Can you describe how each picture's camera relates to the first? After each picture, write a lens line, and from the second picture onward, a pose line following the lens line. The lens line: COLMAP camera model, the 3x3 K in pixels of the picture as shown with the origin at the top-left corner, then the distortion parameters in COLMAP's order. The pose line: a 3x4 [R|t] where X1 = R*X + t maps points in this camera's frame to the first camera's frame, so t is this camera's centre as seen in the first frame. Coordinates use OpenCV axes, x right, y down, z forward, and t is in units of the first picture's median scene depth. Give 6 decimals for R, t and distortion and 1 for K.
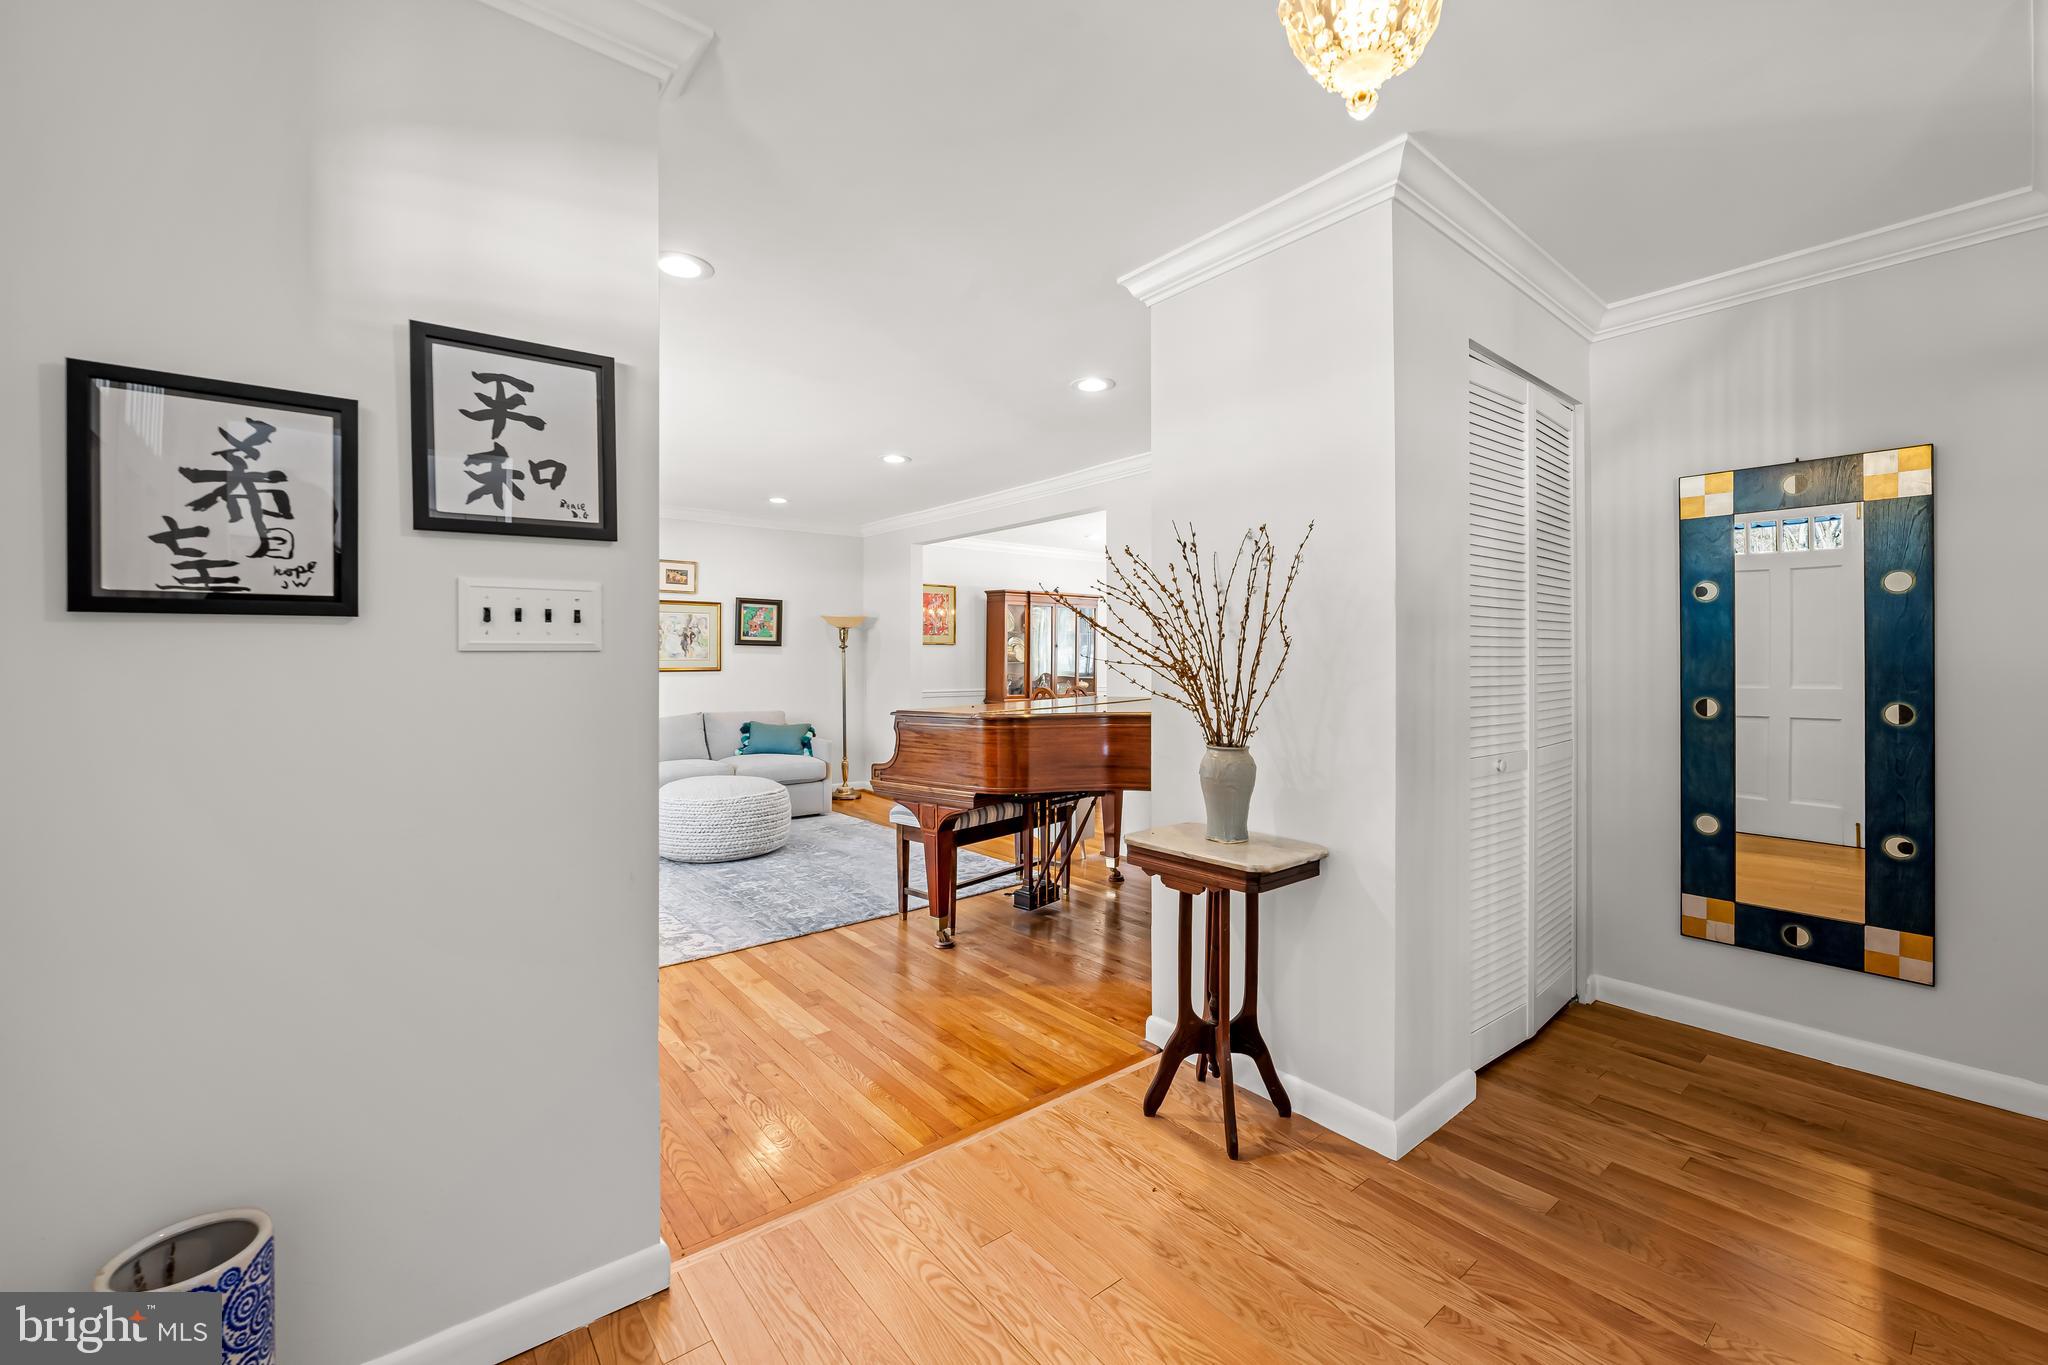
lens RADIAL K [[821.5, 0, 1020.2], [0, 821.5, 664.8], [0, 0, 1]] dist [-0.007550, 0.000383]
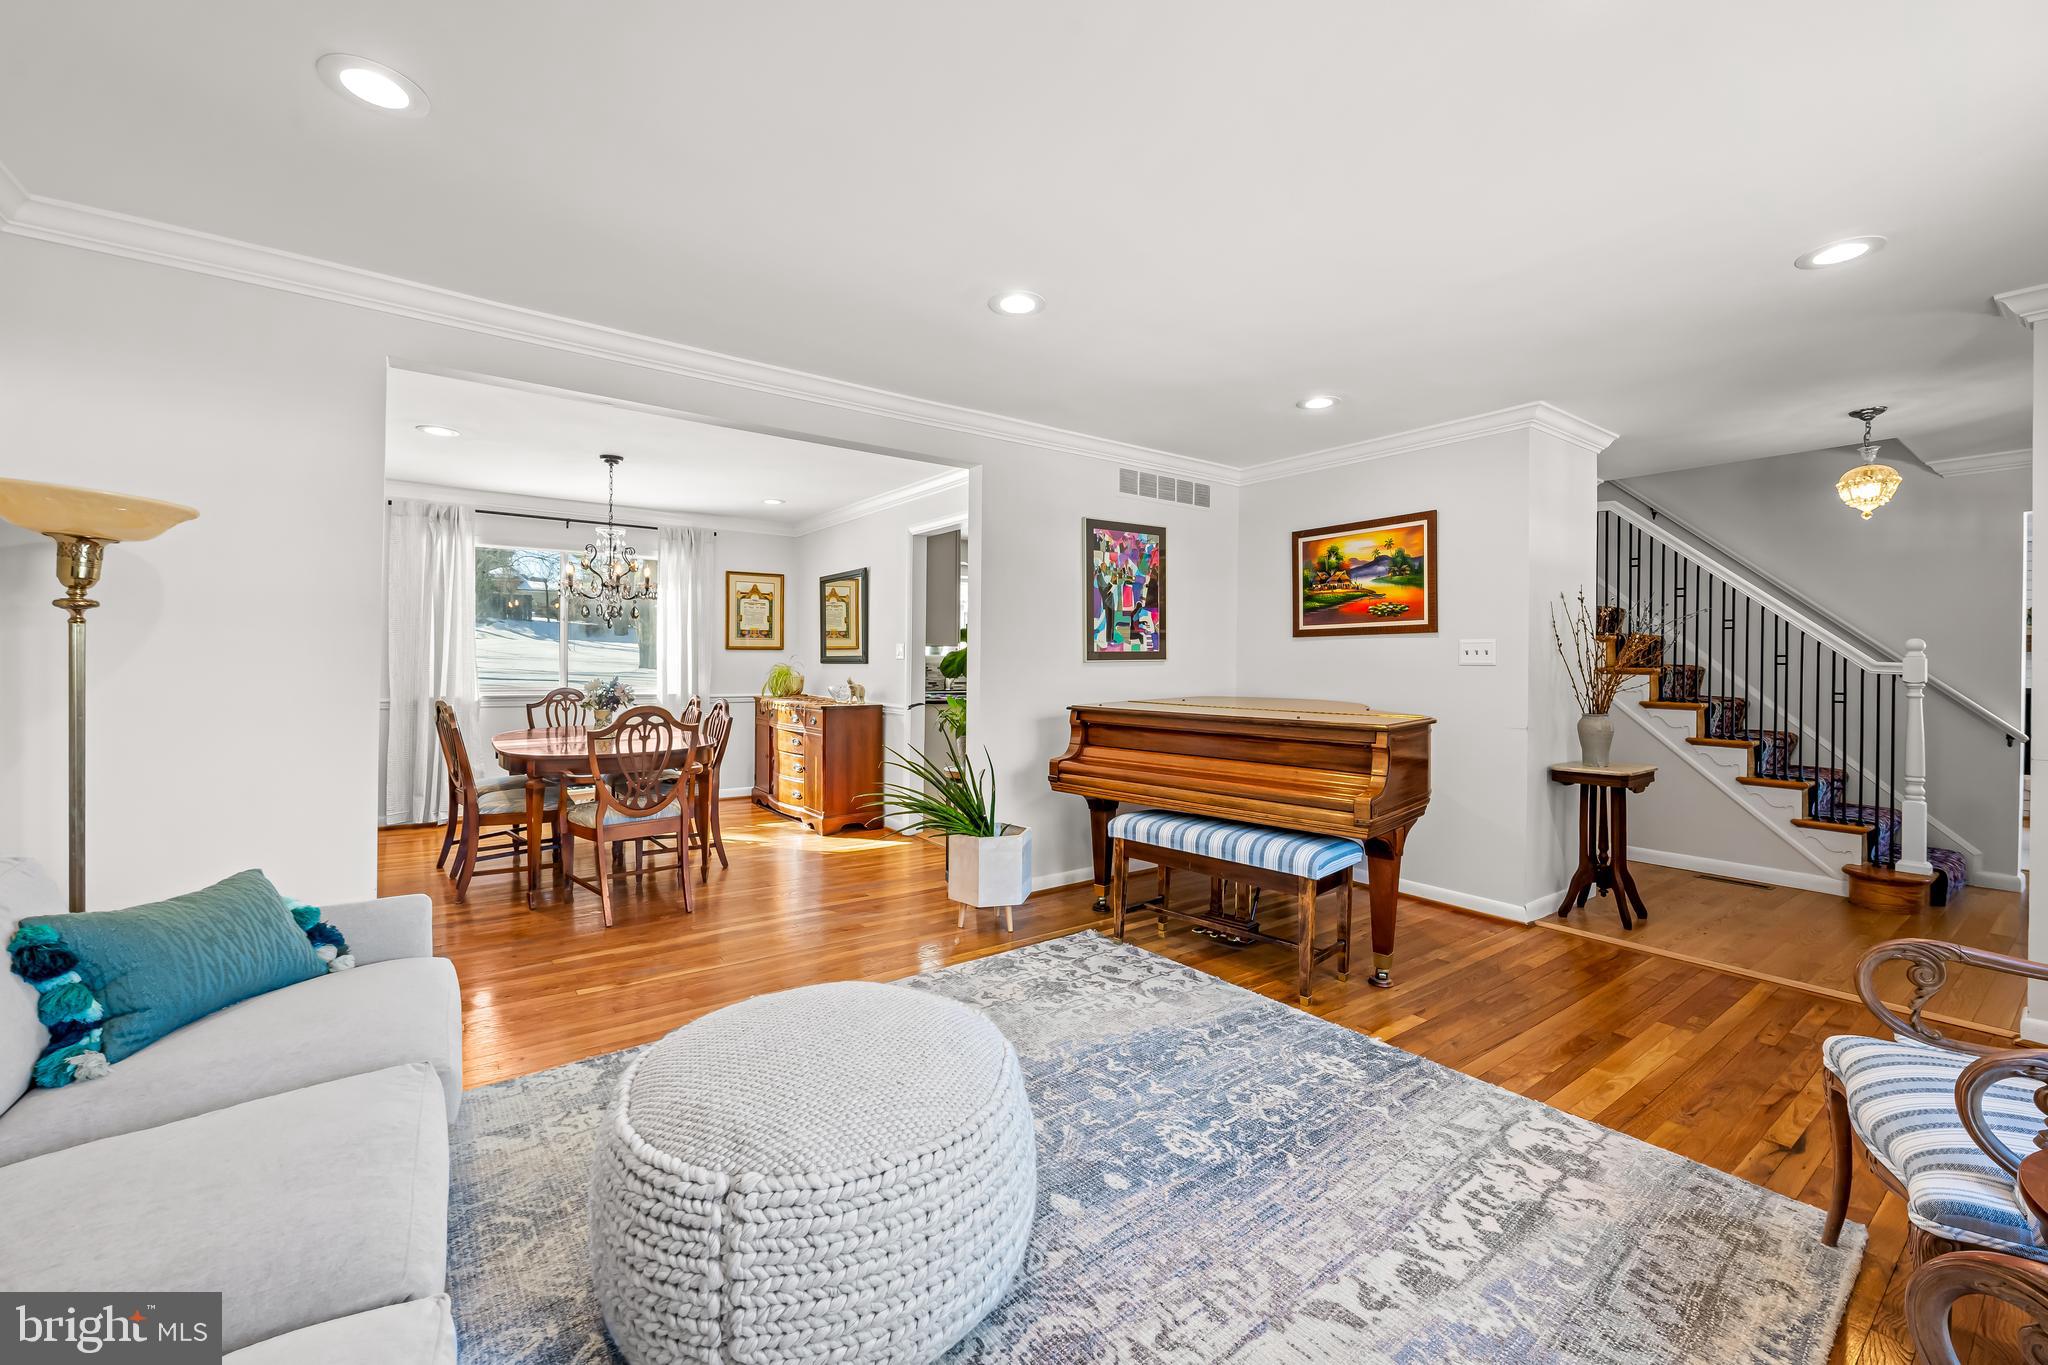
lens RADIAL K [[821.5, 0, 1030.8], [0, 821.5, 672.5], [0, 0, 1]] dist [-0.007550, 0.000383]
pose [[0.042244, -0.005239, 0.999094, -1.573333], [-0.008664, 0.999947, 0.005610, 0.003343], [-0.999070, -0.008893, 0.042196, 2.124050]]
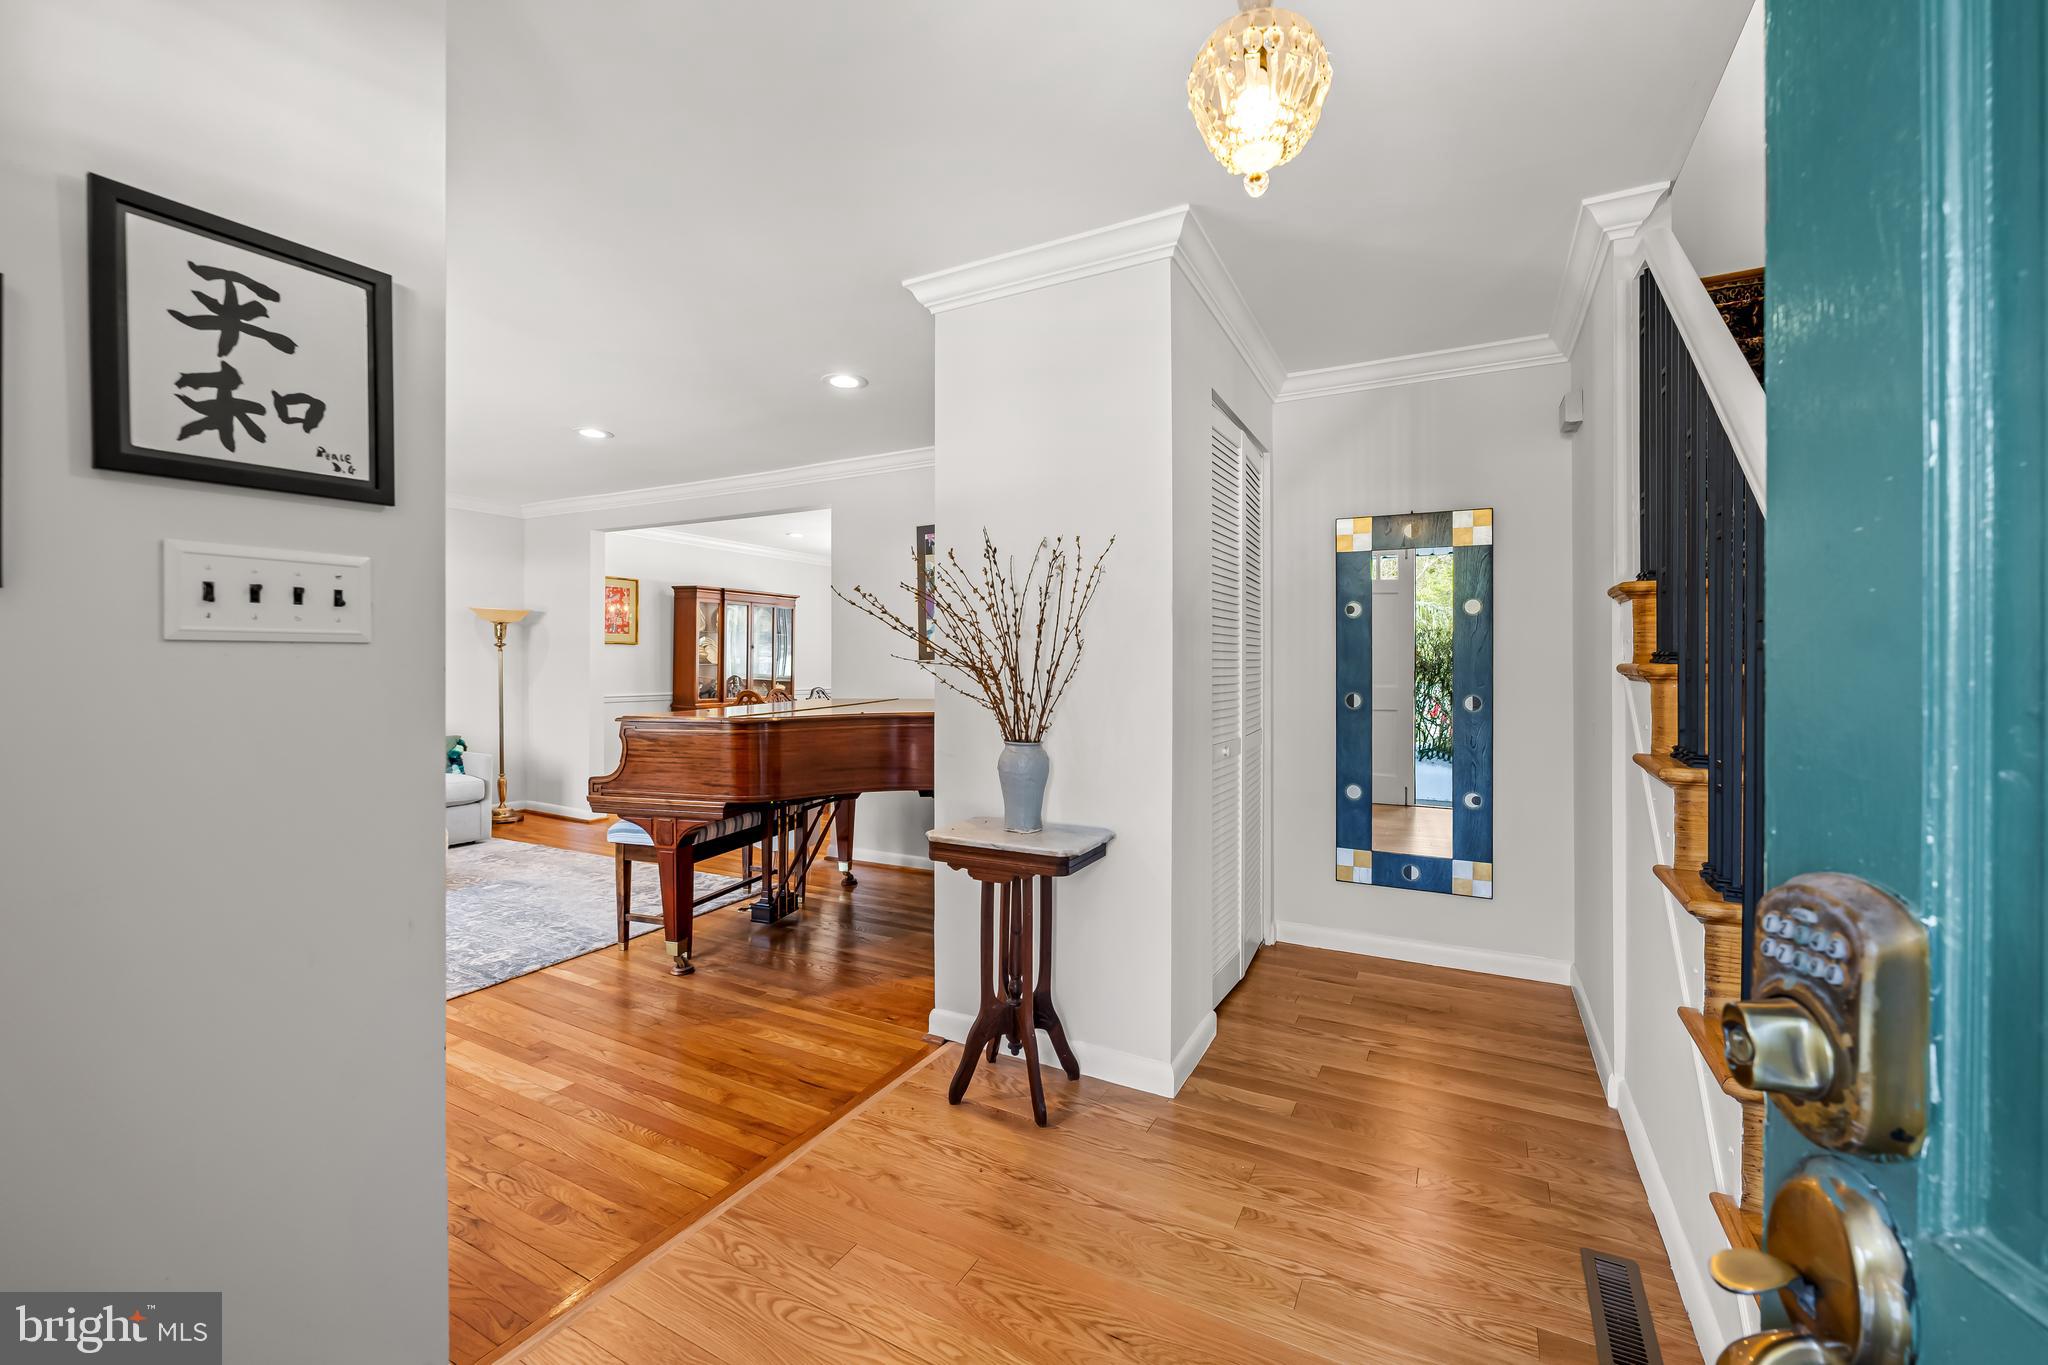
lens RADIAL K [[821.5, 0, 1009.2], [0, 821.5, 669.3], [0, 0, 1]] dist [-0.007550, 0.000383]
pose [[0.923947, 0.002389, 0.382512, -0.167215], [-0.003019, 0.999995, 0.001046, 0.004042], [-0.382508, -0.002121, 0.923950, 0.024052]]
